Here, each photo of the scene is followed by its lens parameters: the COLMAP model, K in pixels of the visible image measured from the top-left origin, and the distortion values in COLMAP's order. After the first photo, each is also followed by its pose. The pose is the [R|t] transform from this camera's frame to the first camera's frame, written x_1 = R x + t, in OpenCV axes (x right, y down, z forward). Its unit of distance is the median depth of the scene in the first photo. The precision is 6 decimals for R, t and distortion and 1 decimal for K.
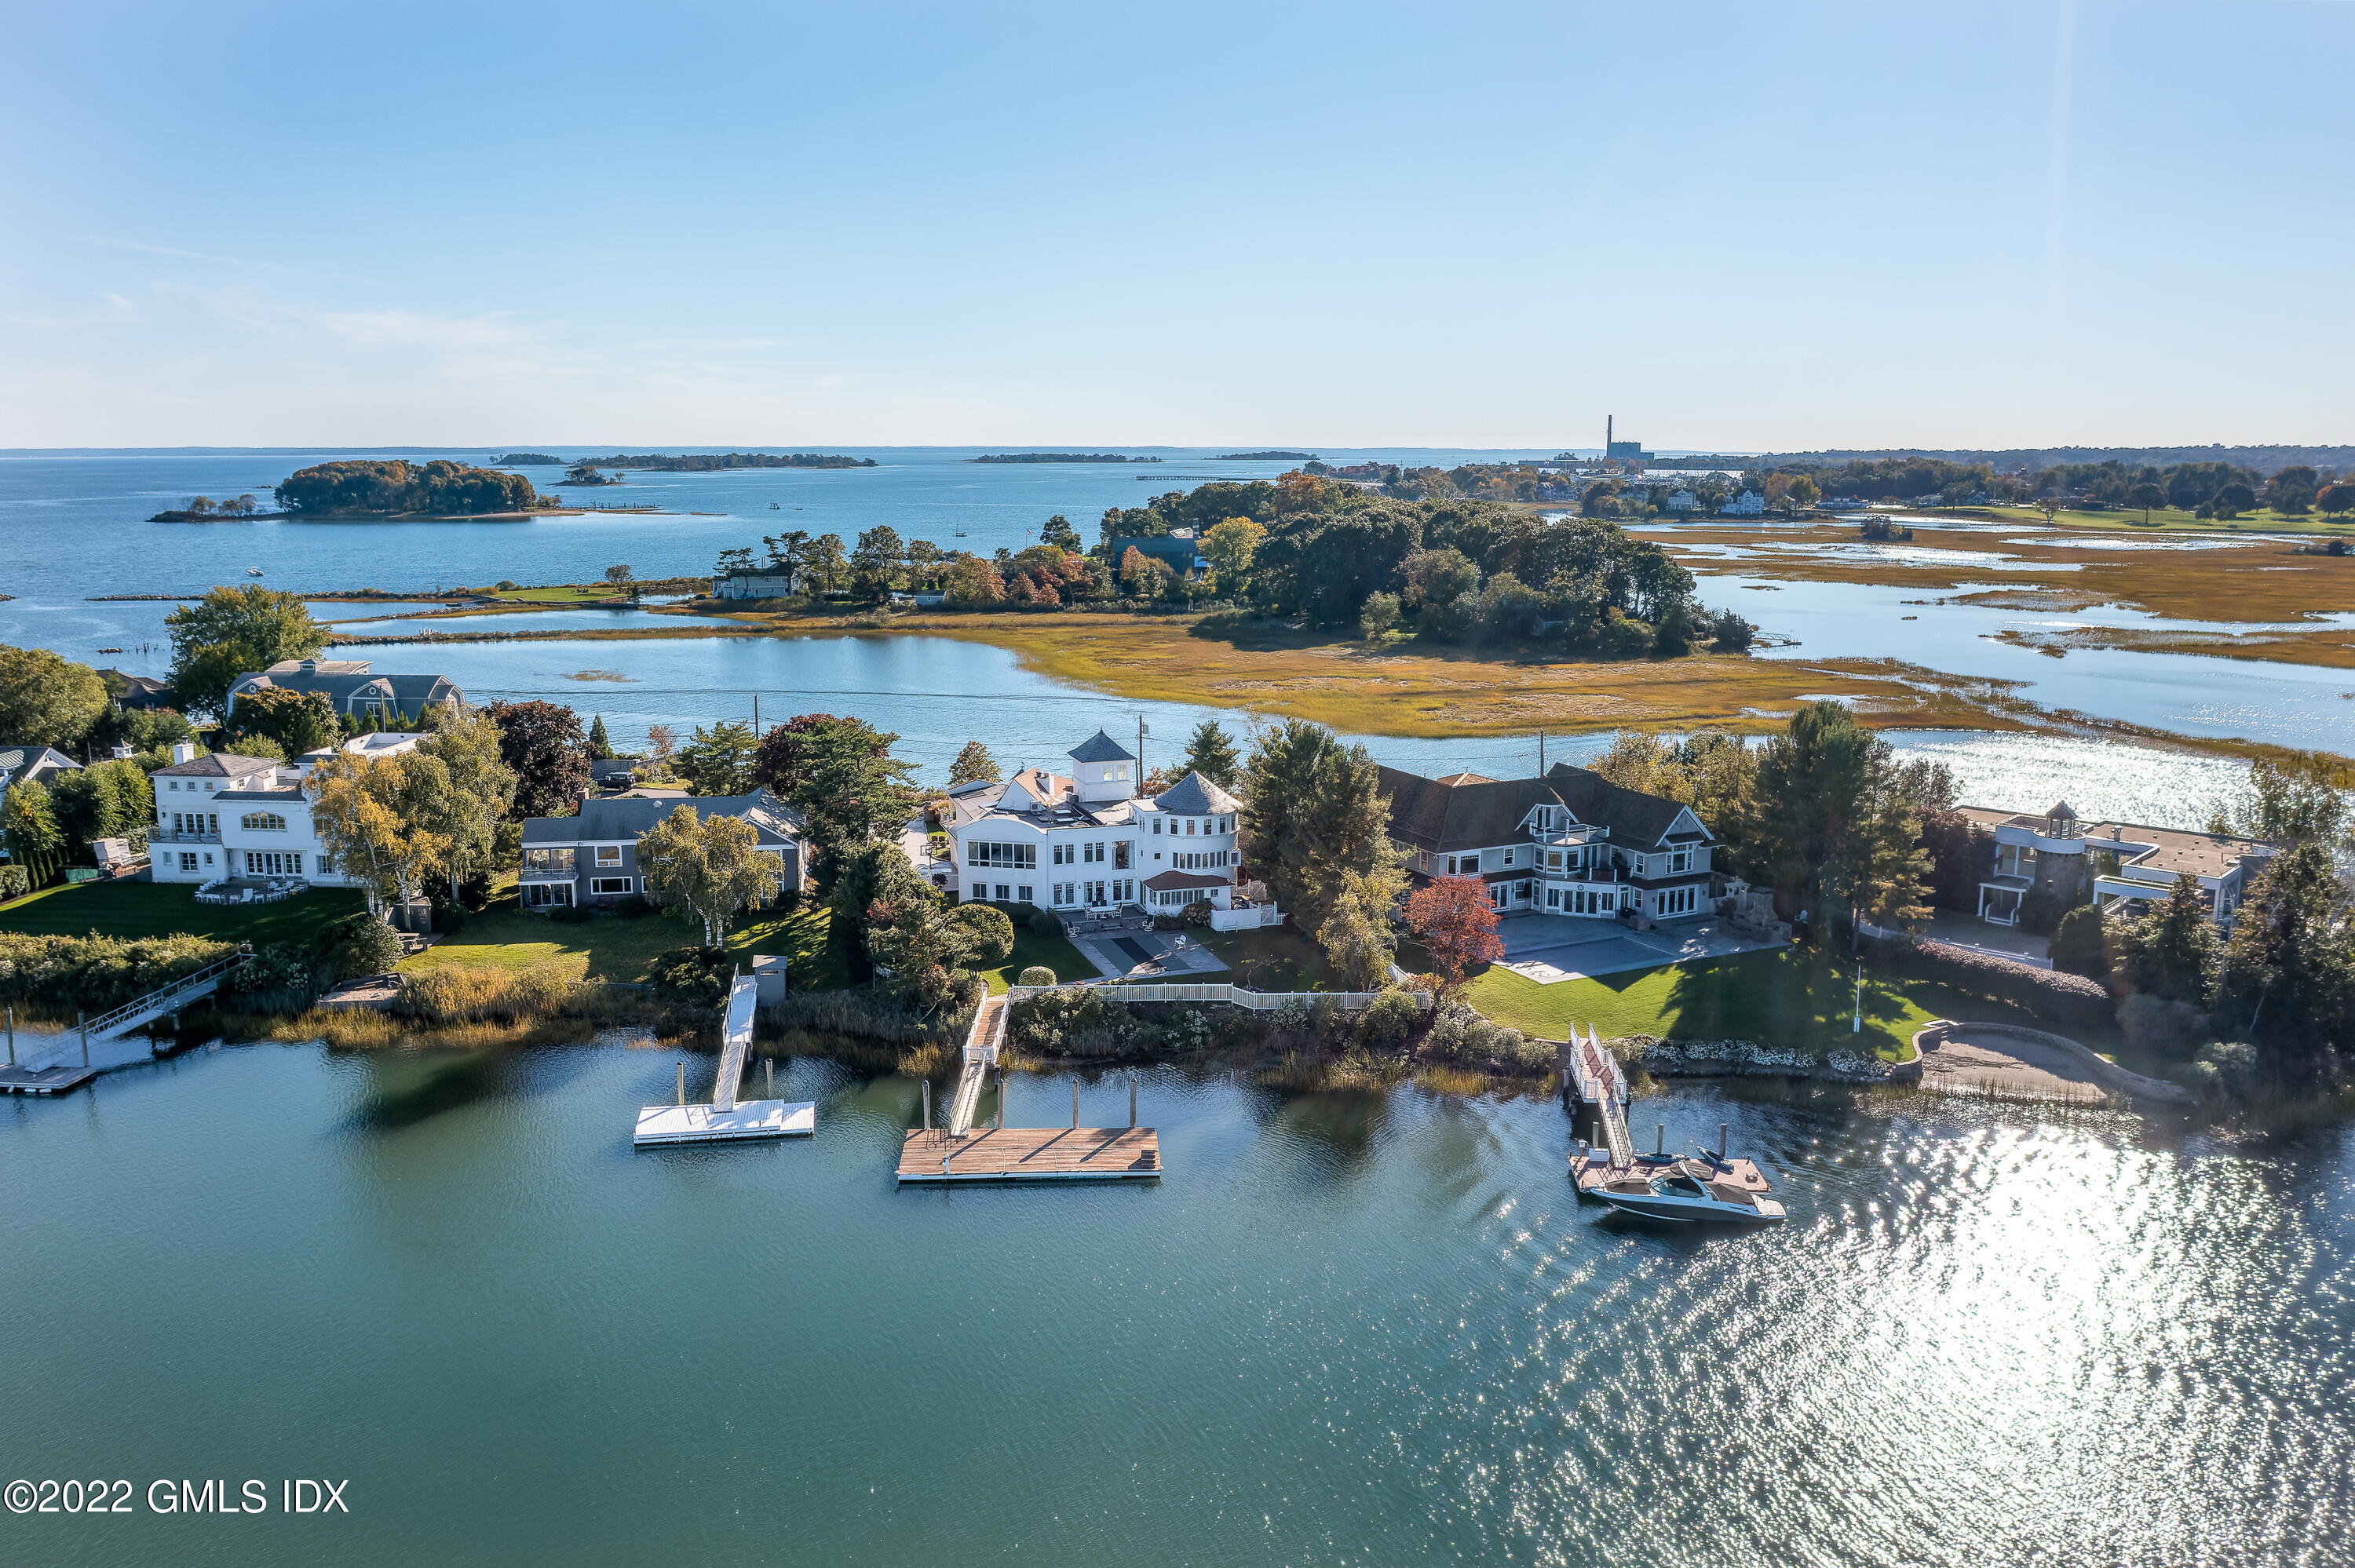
lens RADIAL K [[1835.1, 0, 1174.1], [0, 1835.1, 787.6], [0, 0, 1]] dist [-0.036308, 0.000227]
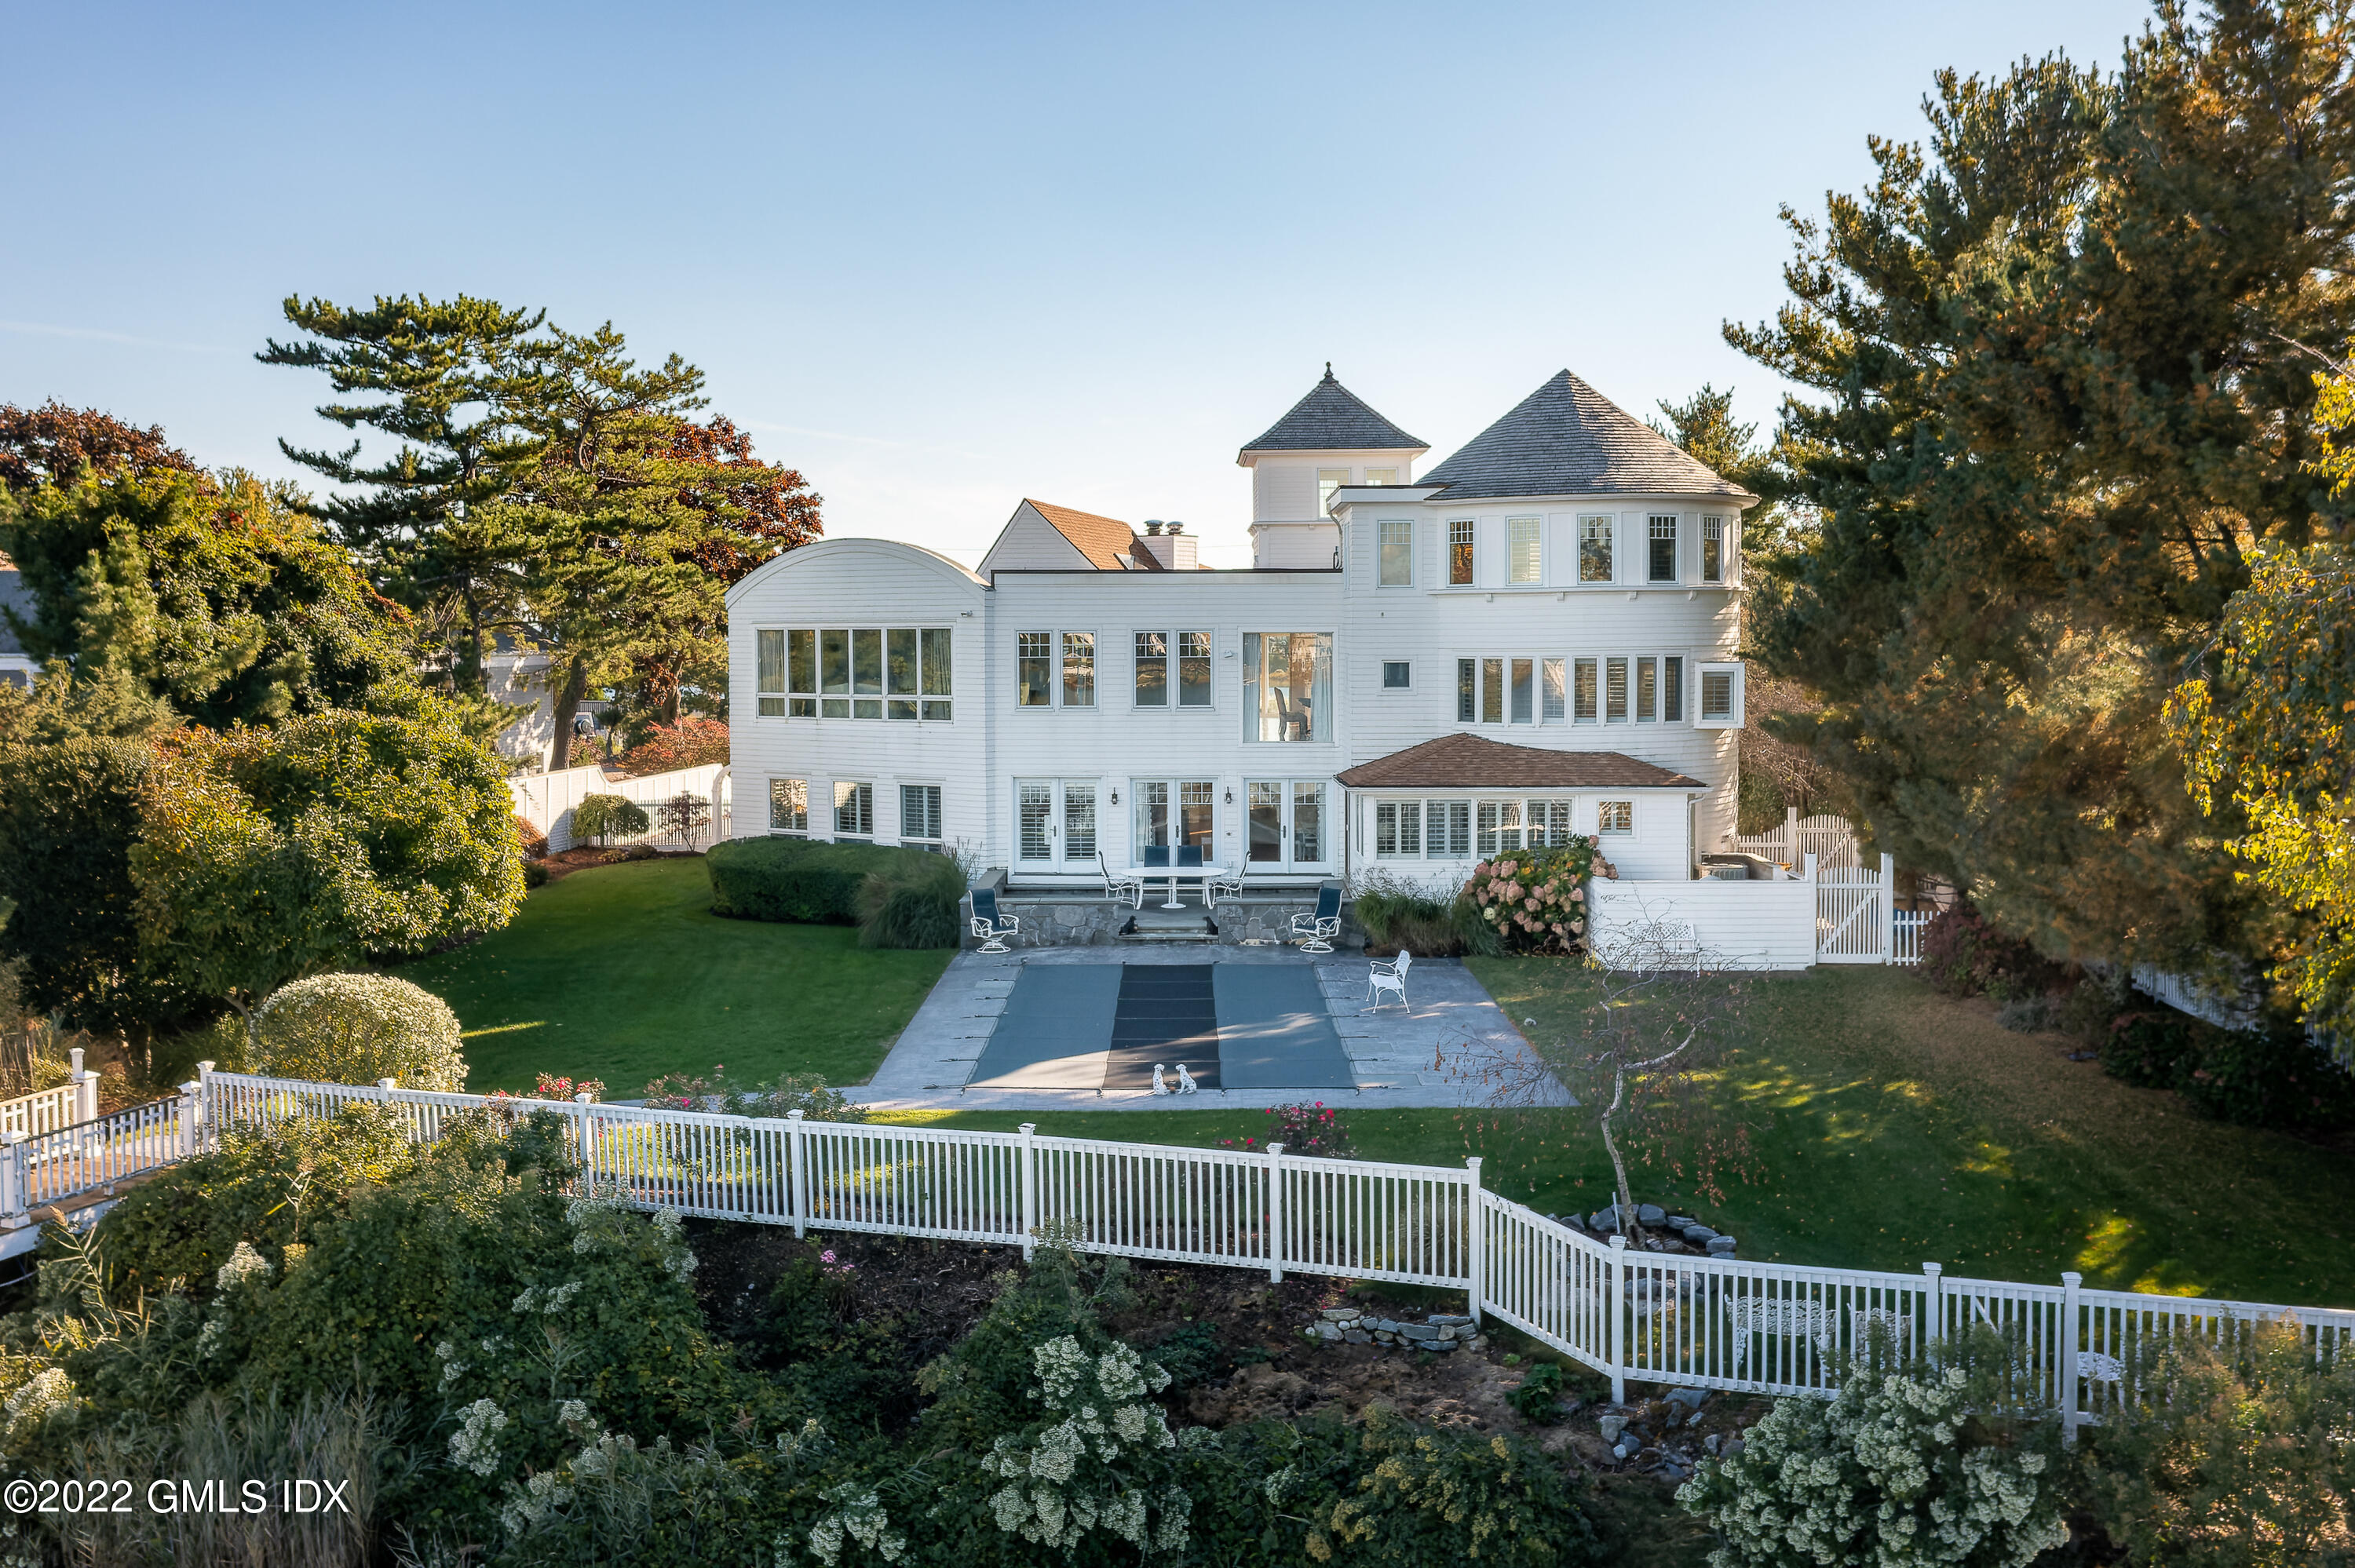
lens RADIAL K [[2038.5, 0, 1154.2], [0, 2038.5, 714.3], [0, 0, 1]] dist [-0.060361, 0.028372]
pose [[0.945579, 0.010778, -0.325213, 0.050543], [-0.056474, 0.989719, -0.131401, 0.081704], [0.320454, 0.142616, 0.936467, 0.730388]]
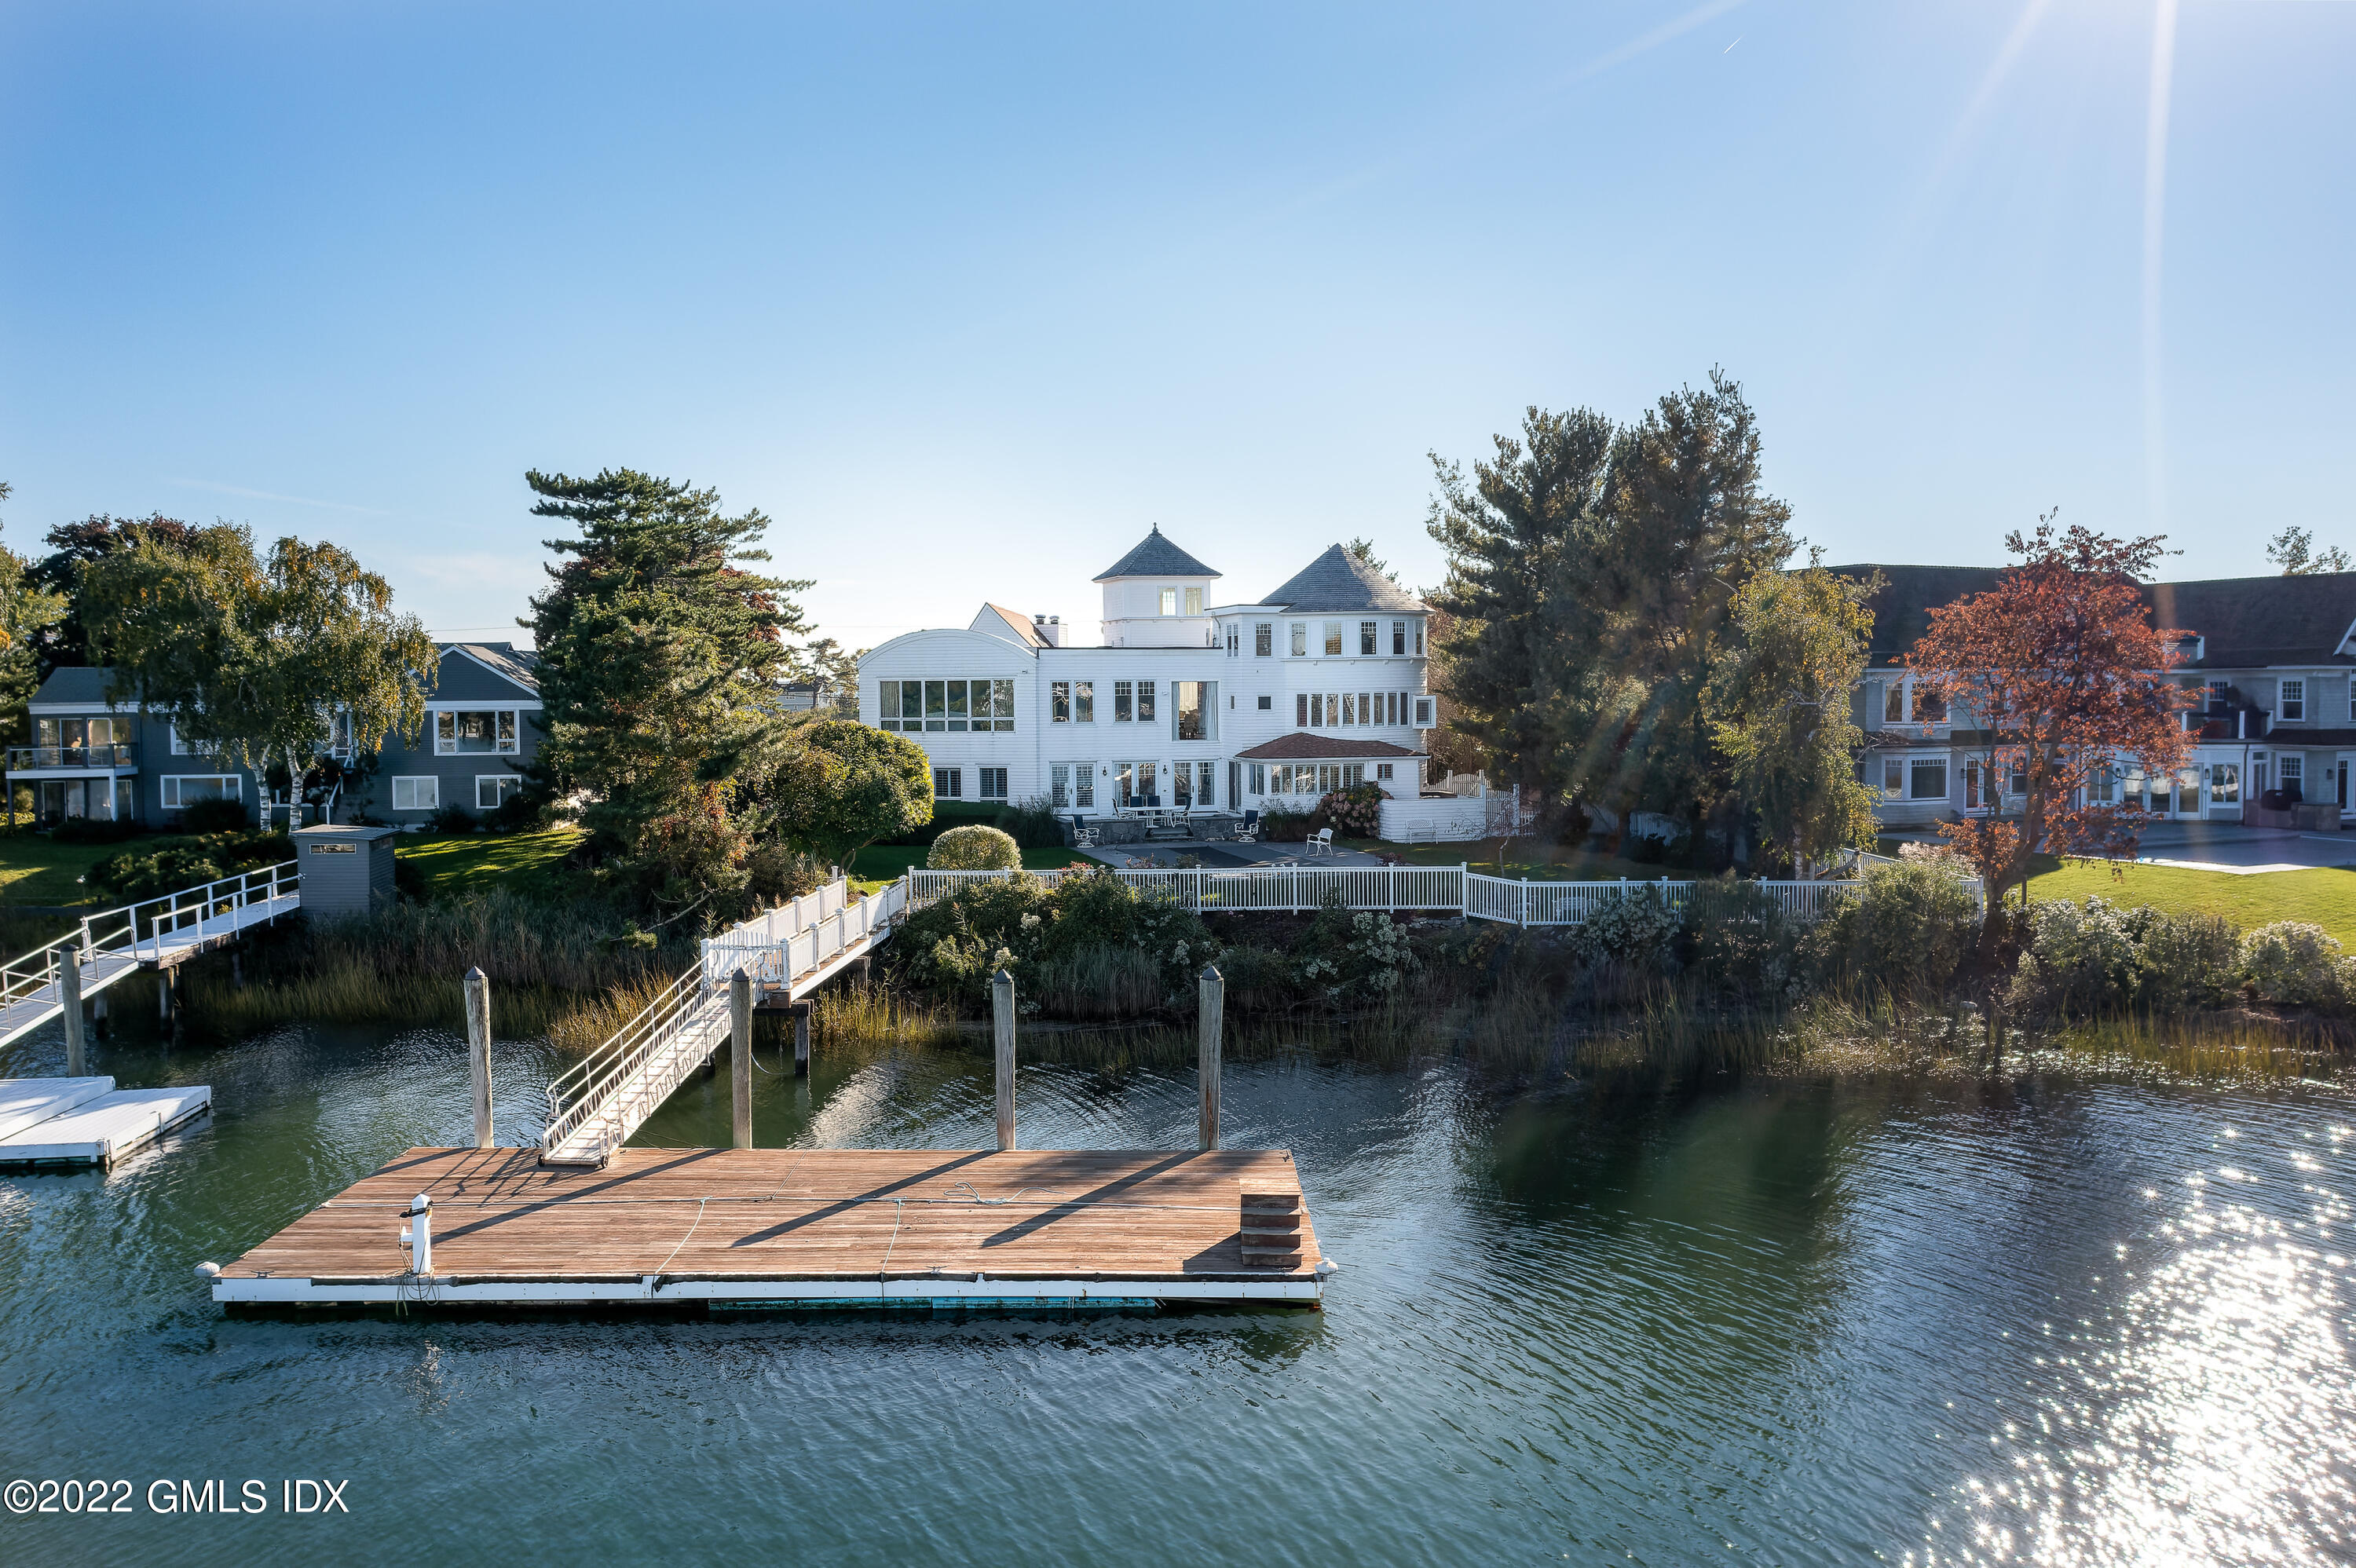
lens RADIAL K [[1835.9, 0, 1189.1], [0, 1835.9, 793.0], [0, 0, 1]] dist [-0.036308, 0.000227]
pose [[0.999268, -0.004271, -0.038007, -0.010737], [-0.000495, 0.992218, -0.124515, 0.121768], [0.038243, 0.124442, 0.991490, 0.523056]]
